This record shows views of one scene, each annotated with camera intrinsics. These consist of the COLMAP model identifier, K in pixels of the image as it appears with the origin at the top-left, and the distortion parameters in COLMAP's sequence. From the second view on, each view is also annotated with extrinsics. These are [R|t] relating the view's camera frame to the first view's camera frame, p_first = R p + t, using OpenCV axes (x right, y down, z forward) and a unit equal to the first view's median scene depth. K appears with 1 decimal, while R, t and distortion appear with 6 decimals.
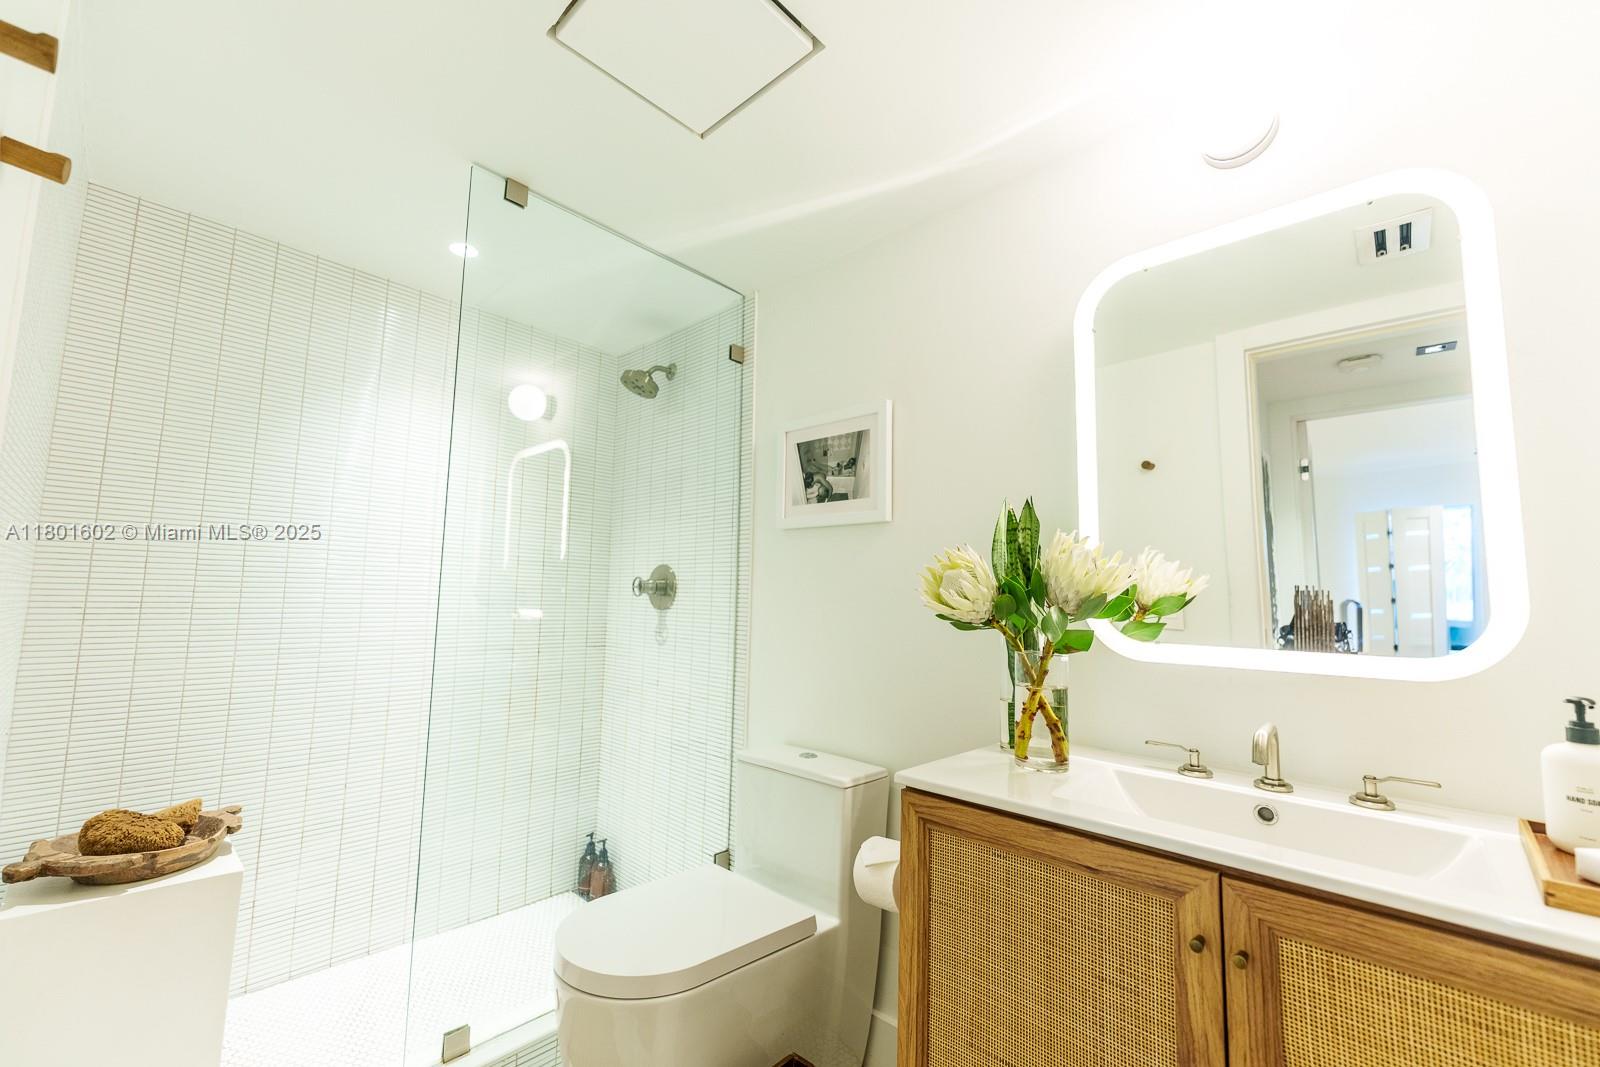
lens RADIAL K [[640.1, 0, 794.3], [0, 640.1, 534.5], [0, 0, 1]] dist [-0.000839, 0.000366]
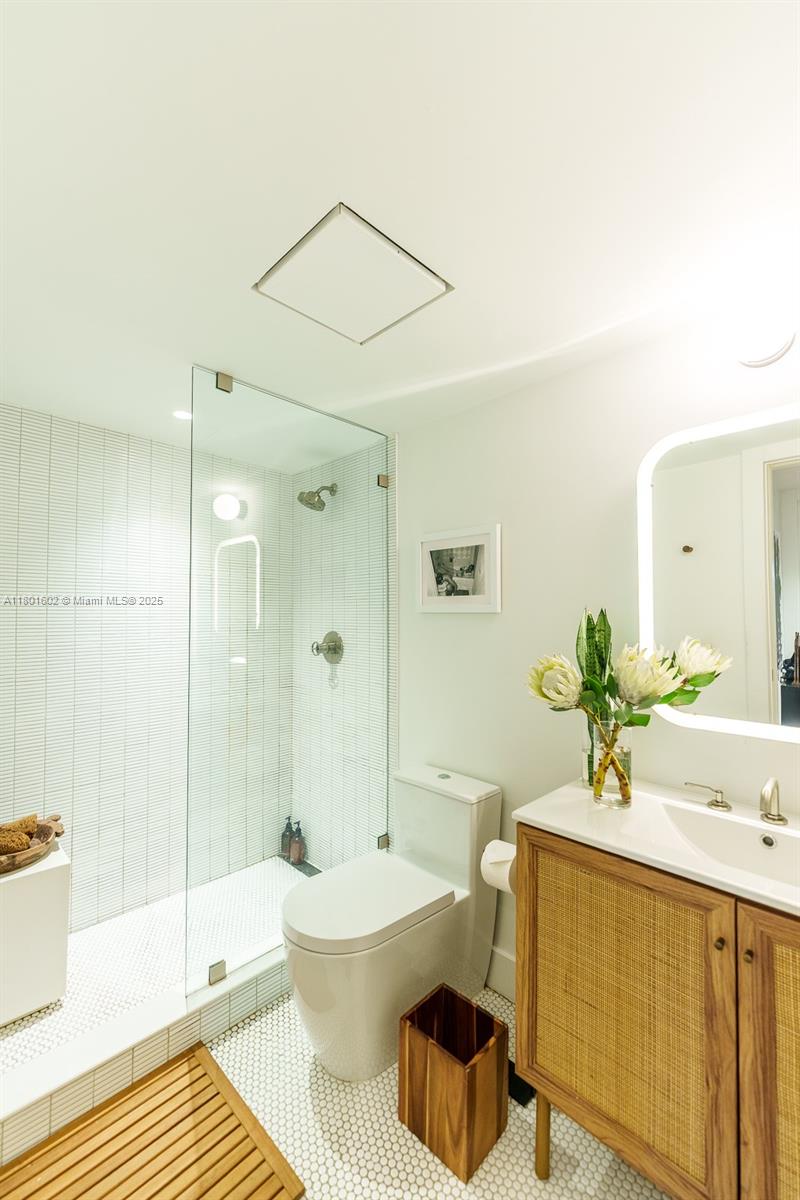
lens RADIAL K [[480.7, 0, 400.0], [0, 480.7, 600.0], [0, 0, 1]] dist [-0.000388, -0.000446]
pose [[0.999387, -0.021387, -0.027711, -0.043951], [0.023384, 0.996996, 0.073833, -0.148877], [0.026049, -0.074436, 0.996886, -0.053833]]
